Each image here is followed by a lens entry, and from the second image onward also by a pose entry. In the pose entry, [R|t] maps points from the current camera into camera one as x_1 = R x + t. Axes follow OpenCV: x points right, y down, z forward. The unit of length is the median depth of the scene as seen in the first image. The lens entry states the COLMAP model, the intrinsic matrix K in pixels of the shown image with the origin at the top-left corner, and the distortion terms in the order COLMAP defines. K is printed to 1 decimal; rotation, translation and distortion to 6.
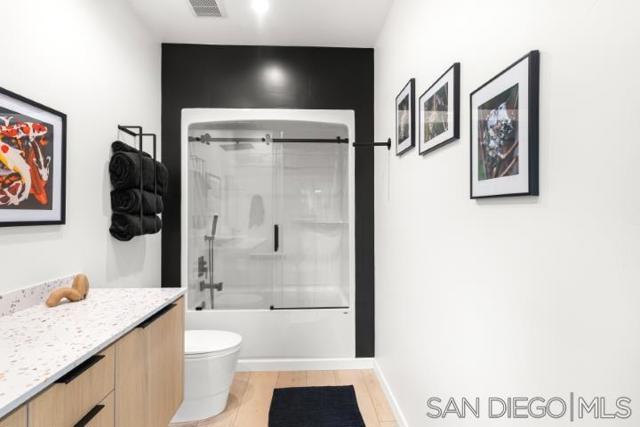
lens RADIAL K [[306.9, 0, 320.2], [0, 306.9, 212.6], [0, 0, 1]] dist [0.010071, -0.001364]
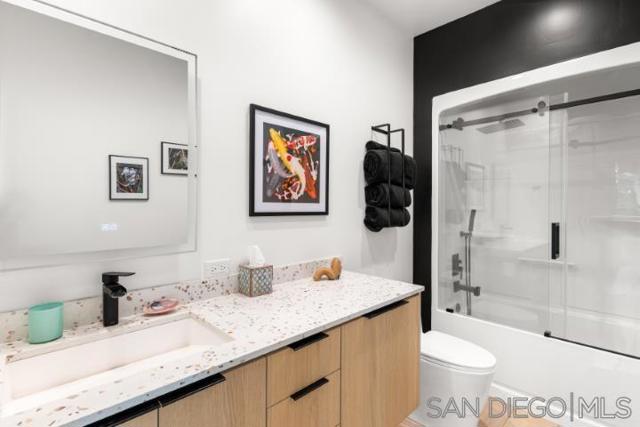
lens RADIAL K [[306.9, 0, 332.2], [0, 306.9, 207.9], [0, 0, 1]] dist [0.010071, -0.001364]
pose [[0.666488, 0.005898, -0.745492, 0.071477], [-0.003255, 0.999982, 0.005002, 0.002529], [0.745509, -0.000907, 0.666495, 0.163268]]
